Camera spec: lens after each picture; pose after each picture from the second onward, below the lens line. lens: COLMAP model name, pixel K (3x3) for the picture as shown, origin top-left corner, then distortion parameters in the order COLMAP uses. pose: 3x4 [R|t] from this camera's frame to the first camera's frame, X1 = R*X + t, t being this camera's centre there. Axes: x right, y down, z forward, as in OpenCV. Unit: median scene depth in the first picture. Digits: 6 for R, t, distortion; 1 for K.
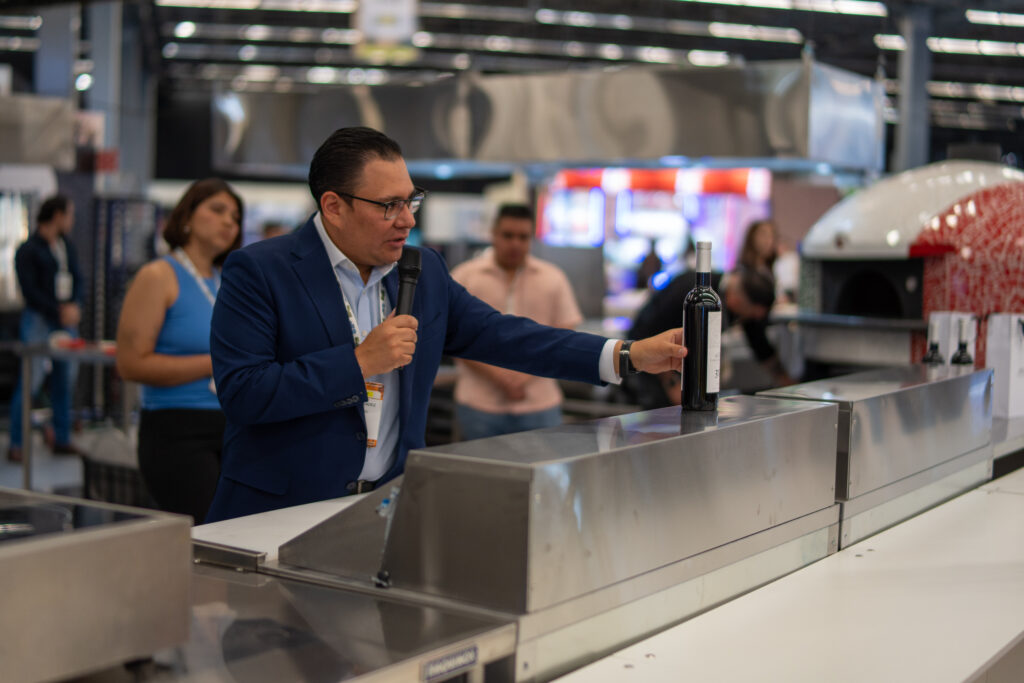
lens RADIAL K [[1530.3, 0, 512.0], [0, 1530.3, 341.5], [0, 0, 1]] dist [-0.391072, 1.598562]
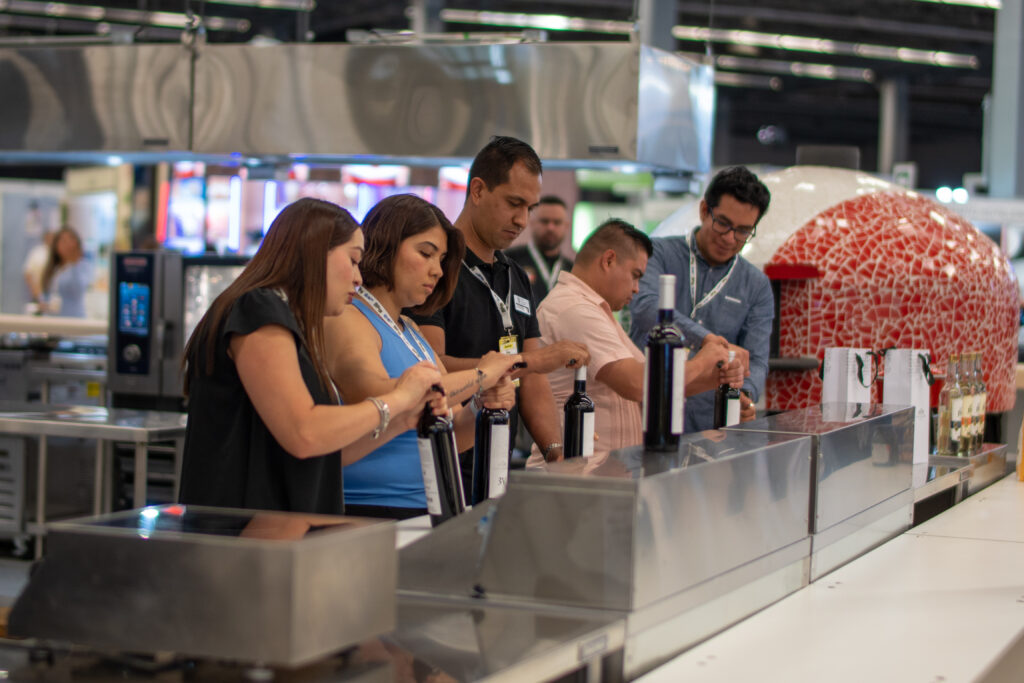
lens RADIAL K [[2239.4, 0, 512.0], [0, 2239.4, 341.5], [0, 0, 1]] dist [-0.066916, -0.468782]
pose [[0.979134, 0.001145, 0.203214, -0.171349], [0.003142, 0.999779, -0.020772, 0.003896], [-0.203193, 0.020977, 0.978914, -0.263907]]
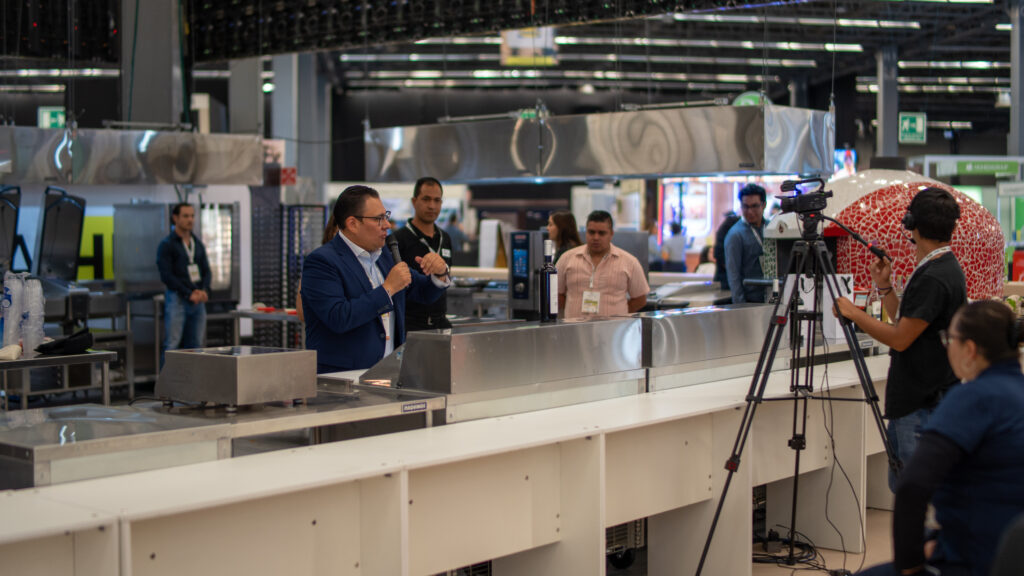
lens RADIAL K [[1439.9, 0, 512.0], [0, 1439.9, 288.0], [0, 0, 1]] dist [0.000349, 0.010010]
pose [[0.993461, -0.019519, -0.112494, 0.160767], [0.017181, 0.999617, -0.021717, 0.024153], [0.112875, 0.019643, 0.993415, -0.573750]]
